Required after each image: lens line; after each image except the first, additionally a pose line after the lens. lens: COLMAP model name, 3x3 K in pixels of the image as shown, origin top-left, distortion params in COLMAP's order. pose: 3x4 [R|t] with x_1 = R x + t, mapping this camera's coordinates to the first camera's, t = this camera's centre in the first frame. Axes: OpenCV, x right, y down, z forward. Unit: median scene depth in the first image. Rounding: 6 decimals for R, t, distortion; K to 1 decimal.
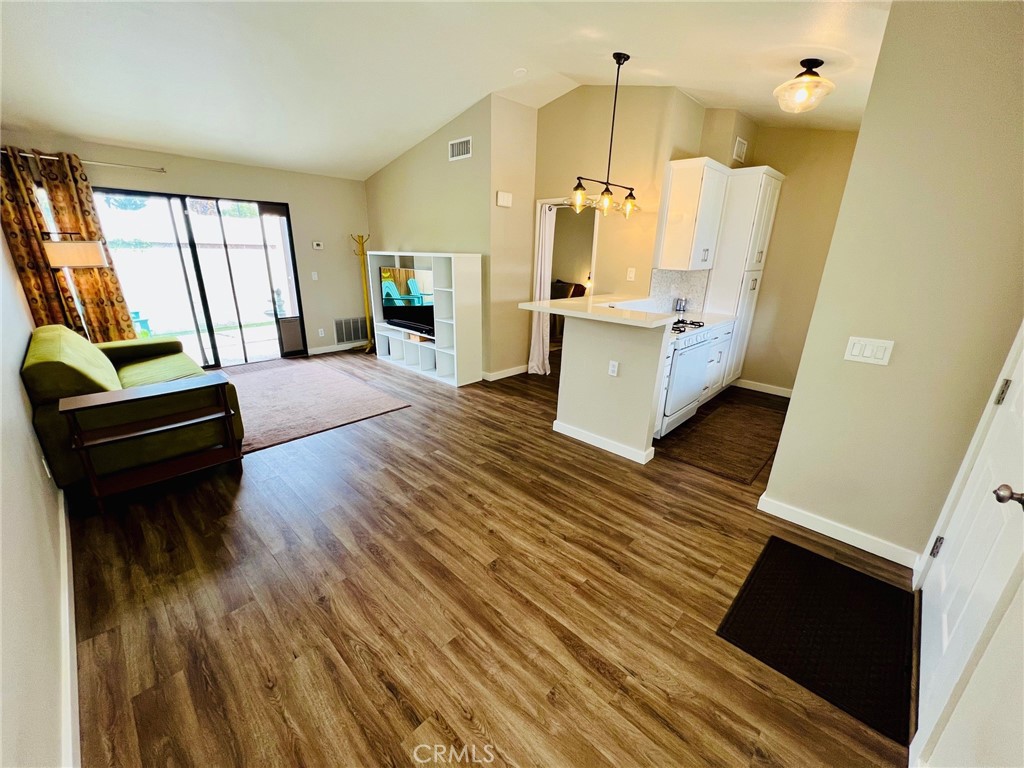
lens RADIAL K [[409.9, 0, 508.2], [0, 409.9, 386.6], [0, 0, 1]] dist [-0.002926, 0.000517]
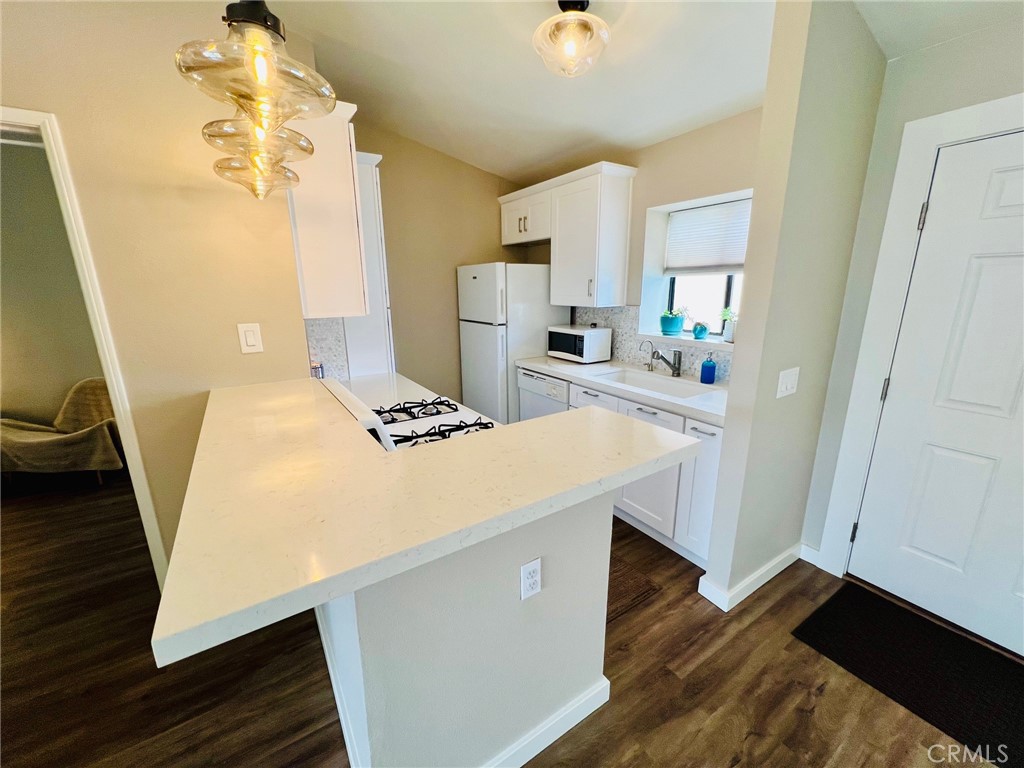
lens RADIAL K [[409.9, 0, 511.1], [0, 409.9, 385.2], [0, 0, 1]] dist [-0.002926, 0.000517]
pose [[0.227603, -0.257470, 0.939098, -0.053172], [0.324160, 0.929437, 0.176257, -0.245787], [-0.918214, 0.264302, 0.295004, 0.731488]]
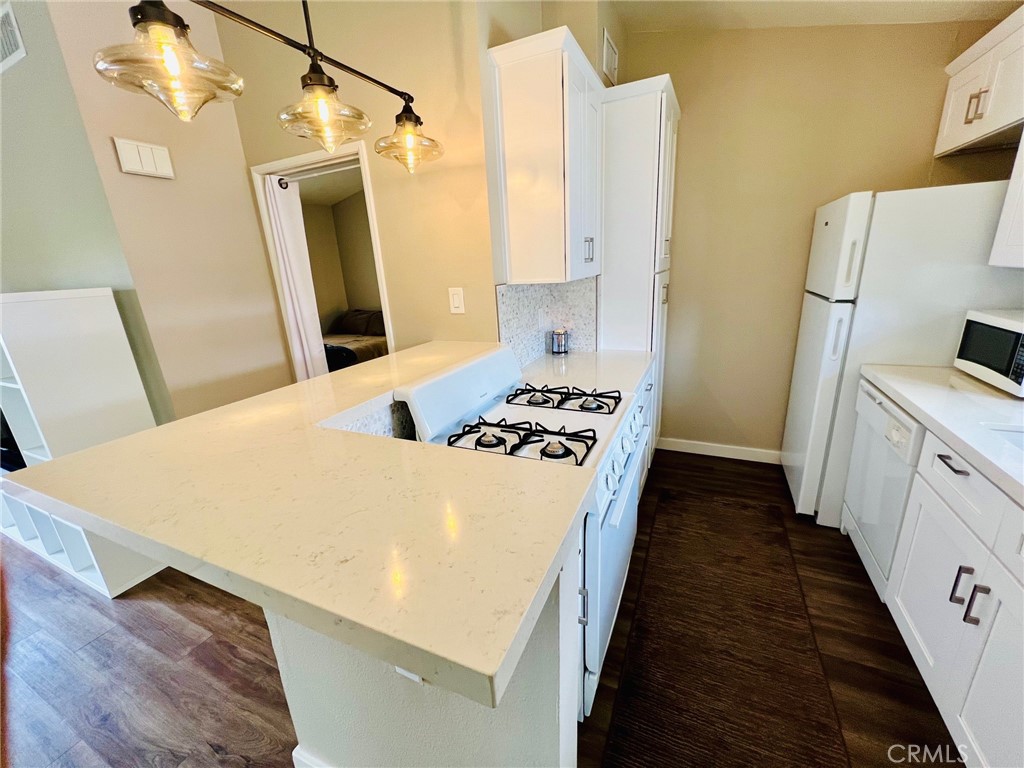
lens RADIAL K [[409.9, 0, 511.0], [0, 409.9, 386.8], [0, 0, 1]] dist [-0.002926, 0.000517]
pose [[0.944493, -0.163278, 0.285086, 0.233971], [0.174300, 0.984600, -0.013544, -0.177102], [-0.278484, 0.062482, 0.958406, 0.597226]]
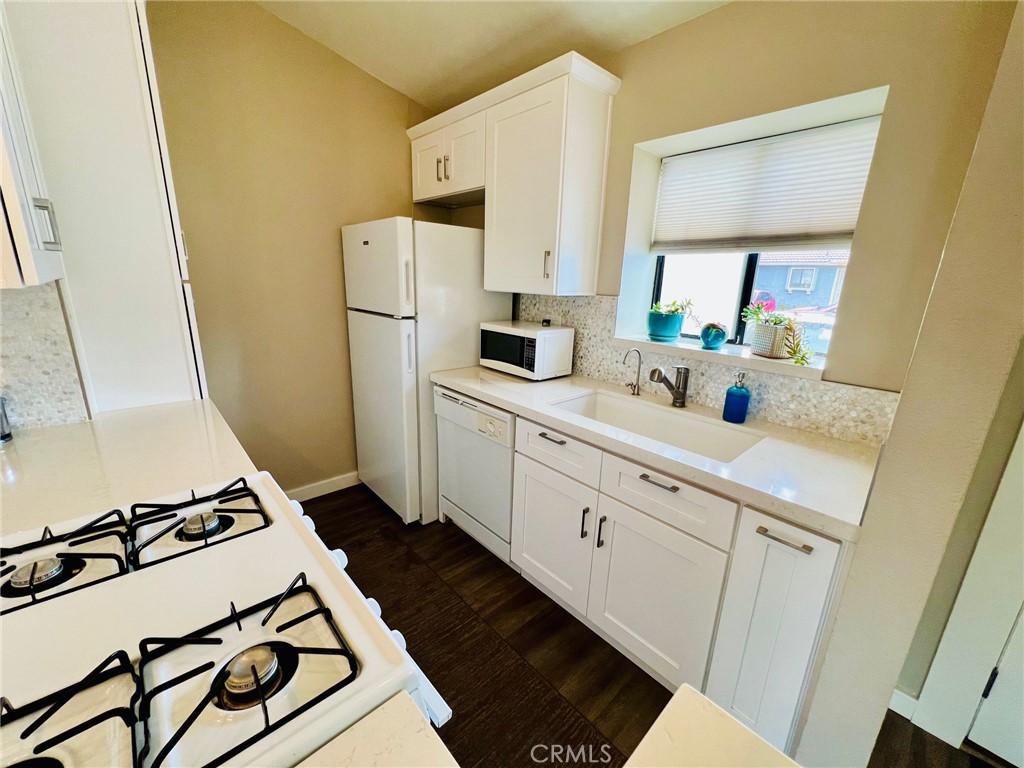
lens RADIAL K [[409.9, 0, 511.0], [0, 409.9, 384.5], [0, 0, 1]] dist [-0.002926, 0.000517]
pose [[0.064858, -0.272827, 0.959874, 0.250867], [0.286075, 0.926609, 0.244042, -0.230029], [-0.956010, 0.258768, 0.138147, 0.787068]]
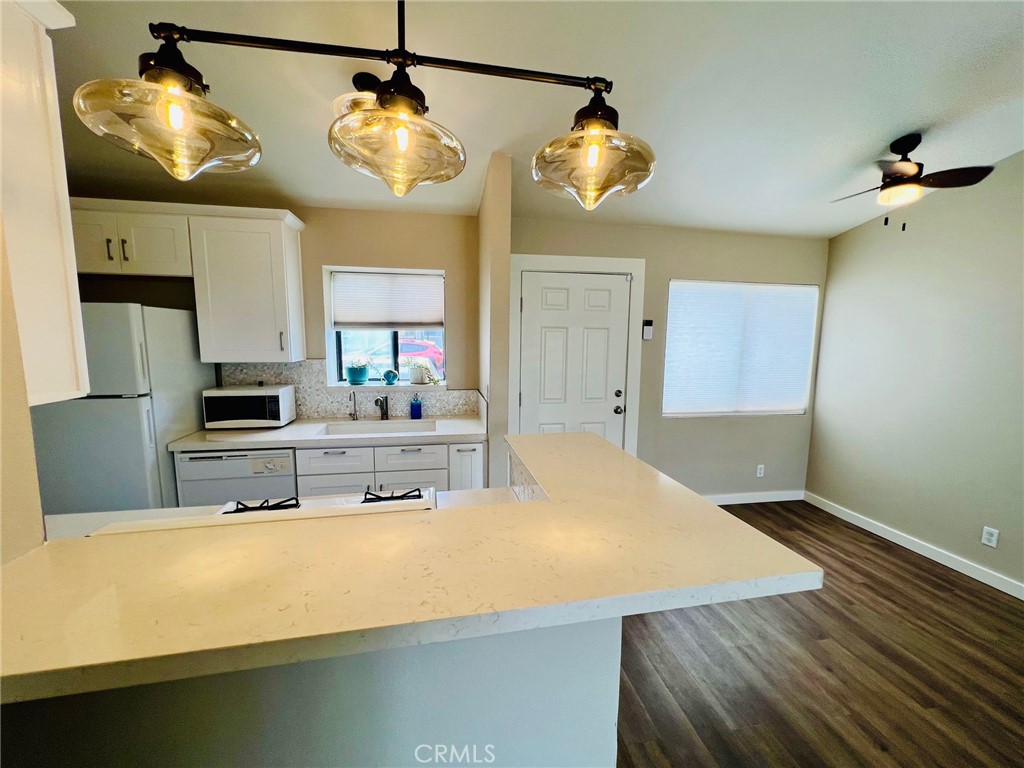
lens RADIAL K [[409.9, 0, 511.0], [0, 409.9, 385.5], [0, 0, 1]] dist [-0.002926, 0.000517]
pose [[-0.815627, -0.101115, 0.569674, 0.045506], [0.156687, 0.909214, 0.385718, -0.374256], [-0.556958, 0.403863, -0.725736, 1.103659]]
